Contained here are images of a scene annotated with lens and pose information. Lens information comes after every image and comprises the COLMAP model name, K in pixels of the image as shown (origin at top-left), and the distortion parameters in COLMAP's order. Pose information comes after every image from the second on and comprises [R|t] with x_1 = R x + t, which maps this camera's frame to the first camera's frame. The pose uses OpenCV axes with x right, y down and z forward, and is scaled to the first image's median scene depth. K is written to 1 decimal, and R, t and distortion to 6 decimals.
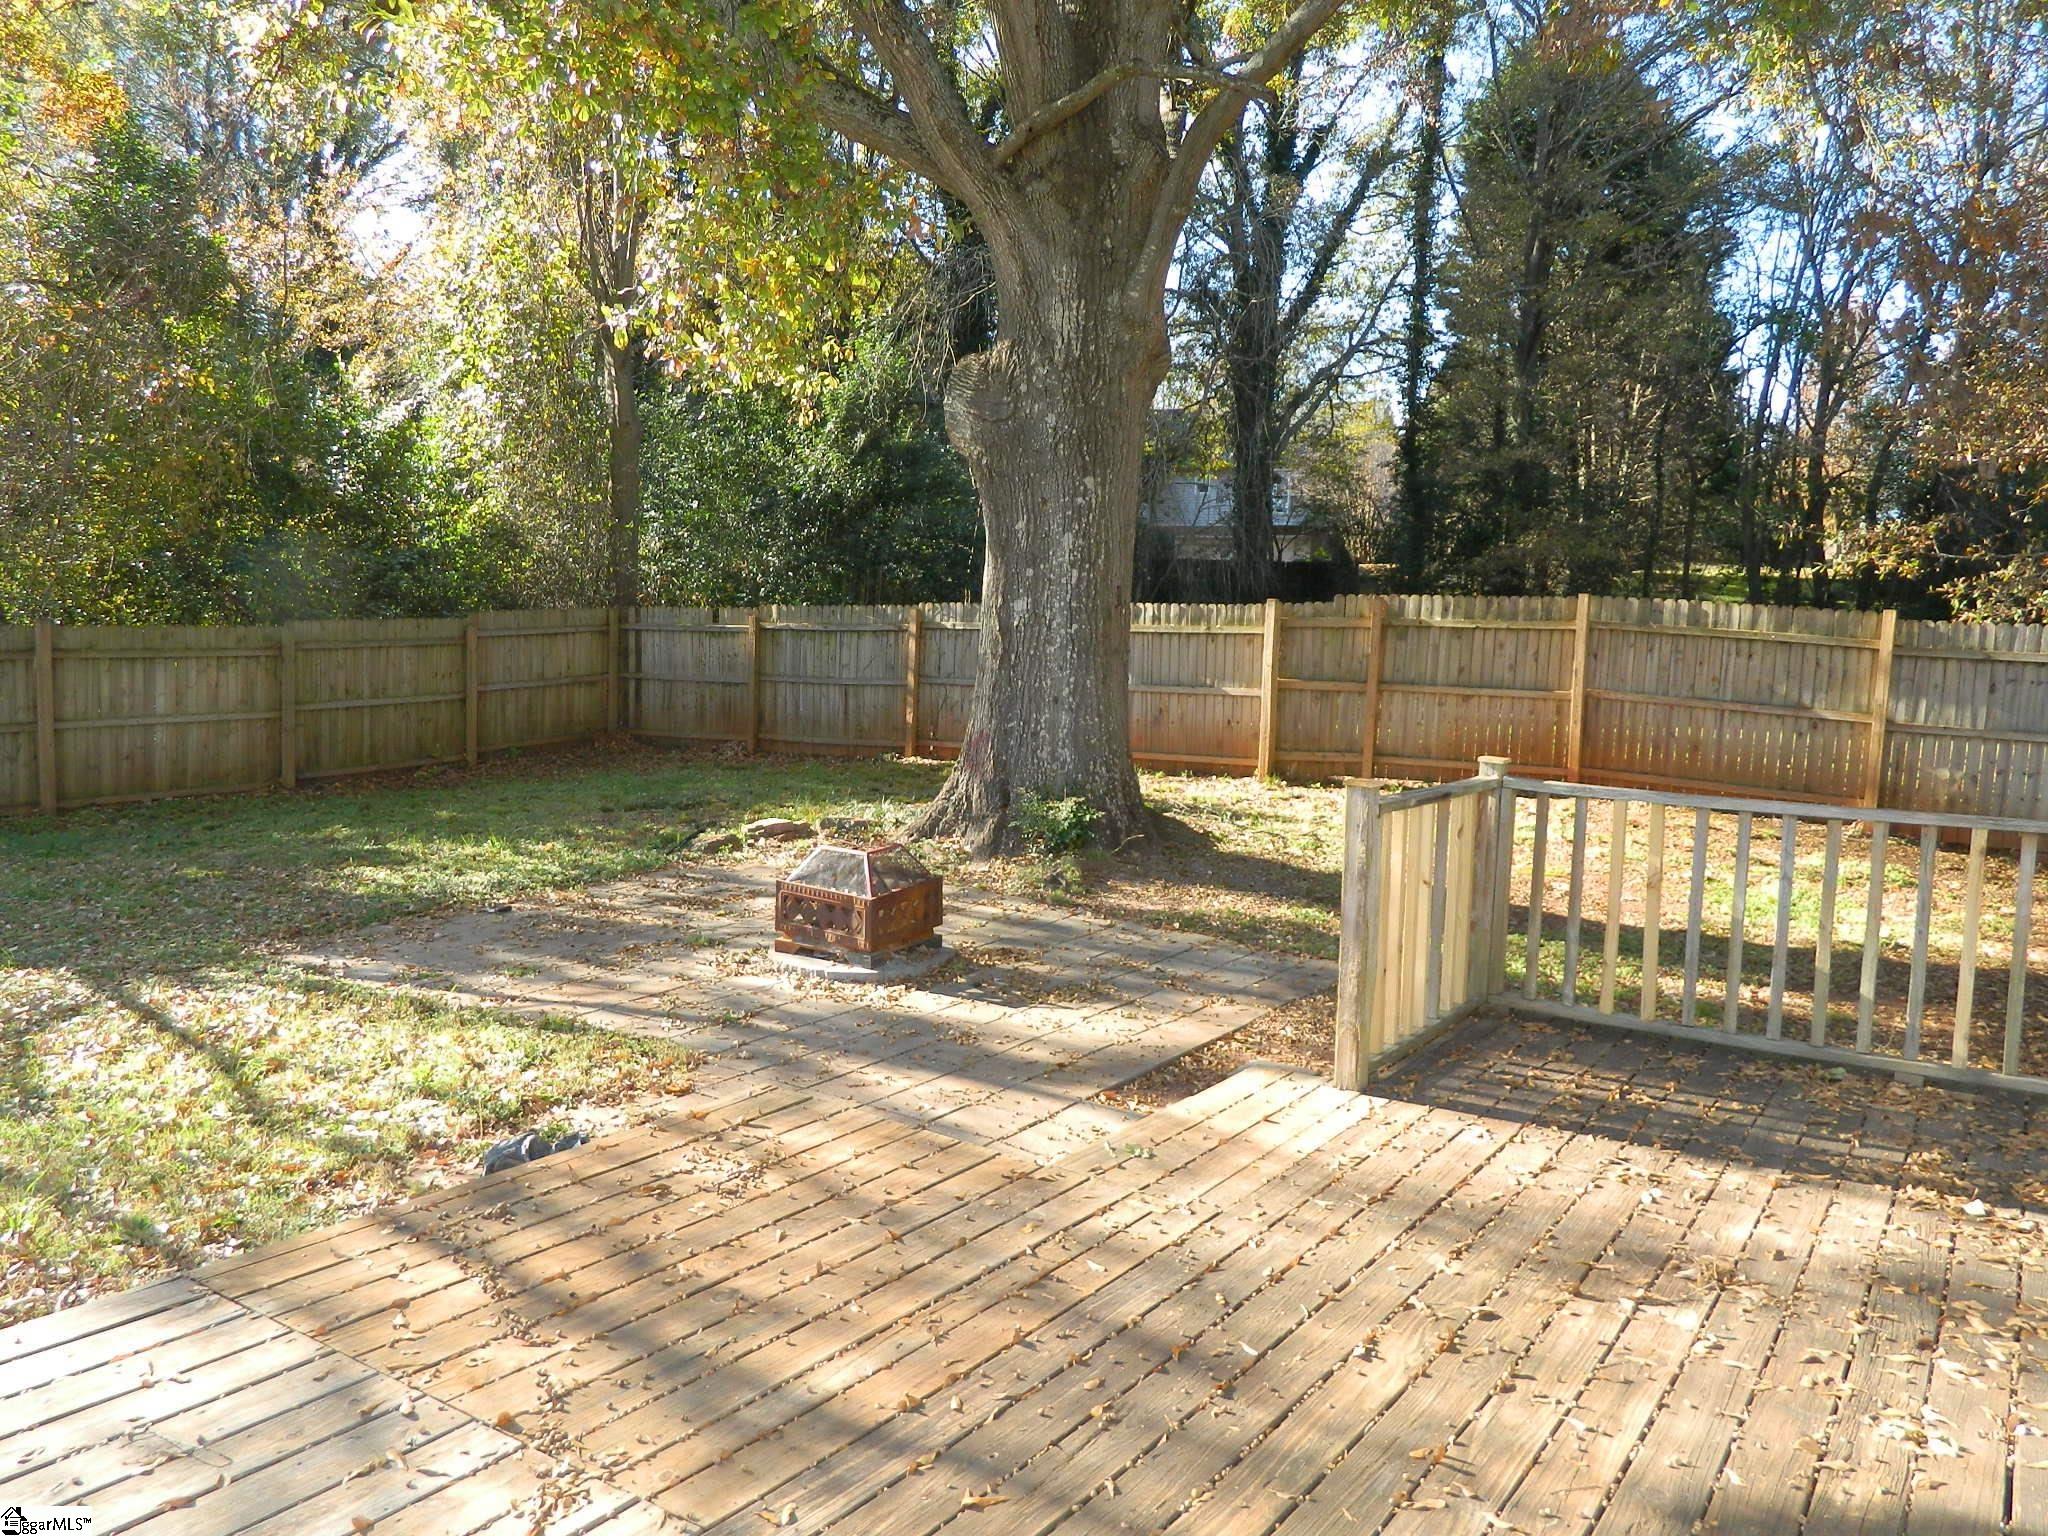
lens RADIAL K [[1520.0, 0, 1025.4], [0, 1520.0, 765.8], [0, 0, 1]] dist [0.017586, -0.015892]
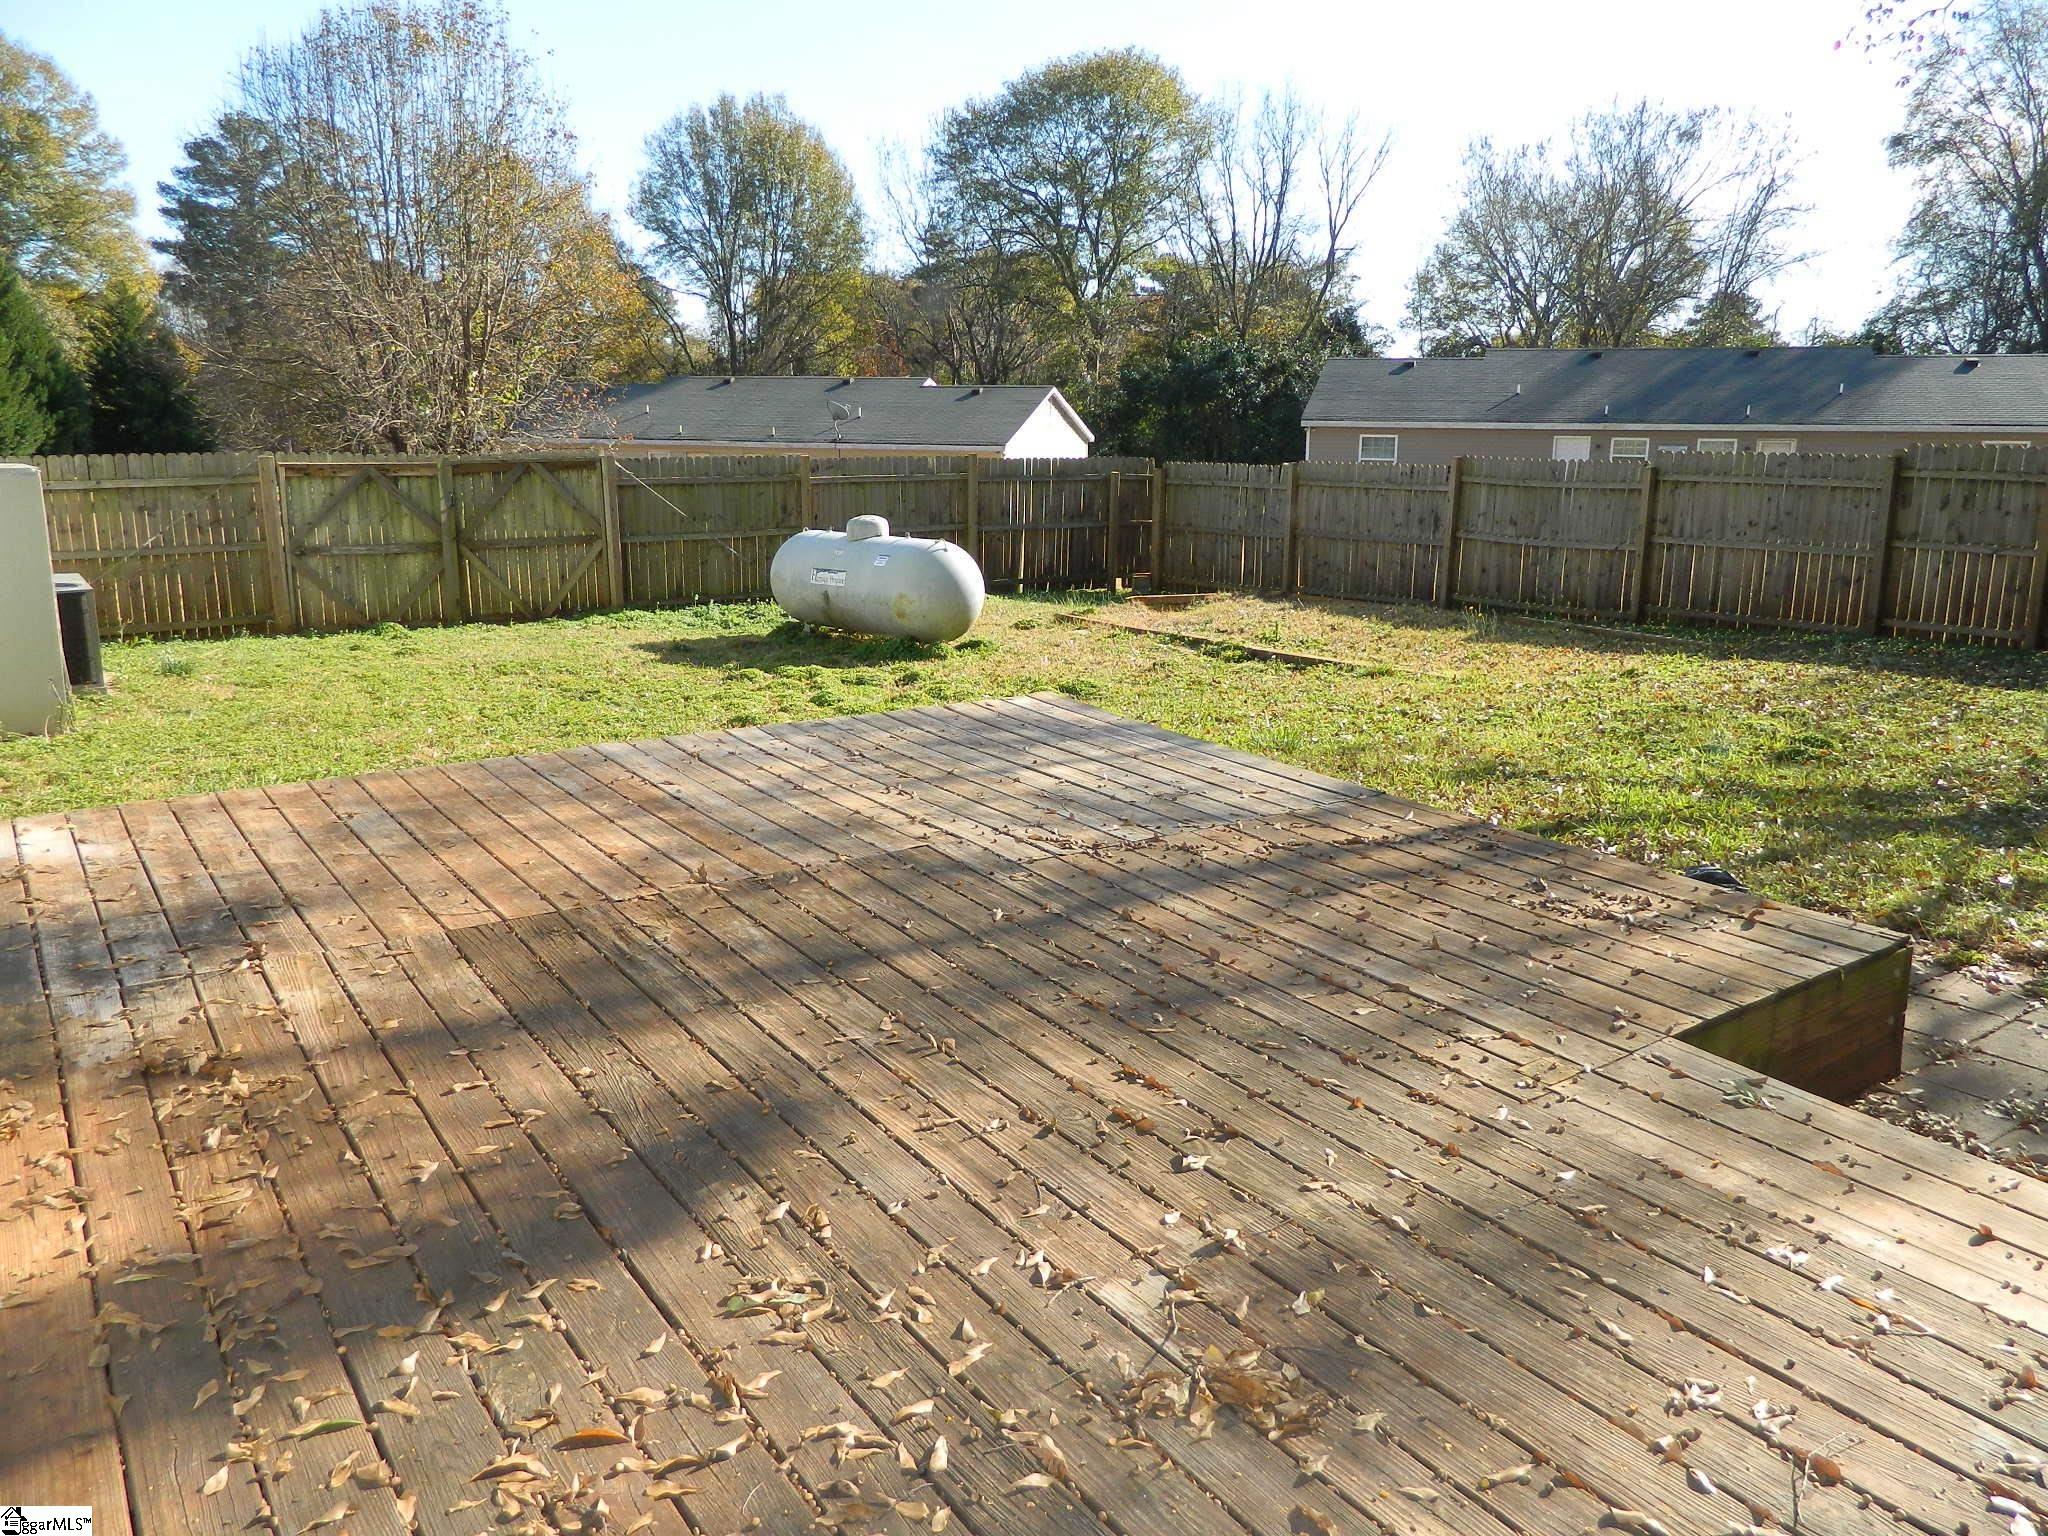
lens RADIAL K [[1520.0, 0, 1027.4], [0, 1520.0, 763.1], [0, 0, 1]] dist [0.017586, -0.015892]
pose [[-0.359573, 0.182097, -0.915176, 1.042308], [-0.101537, 0.967314, 0.232365, -0.036845], [0.927576, 0.176477, -0.329331, 1.139220]]
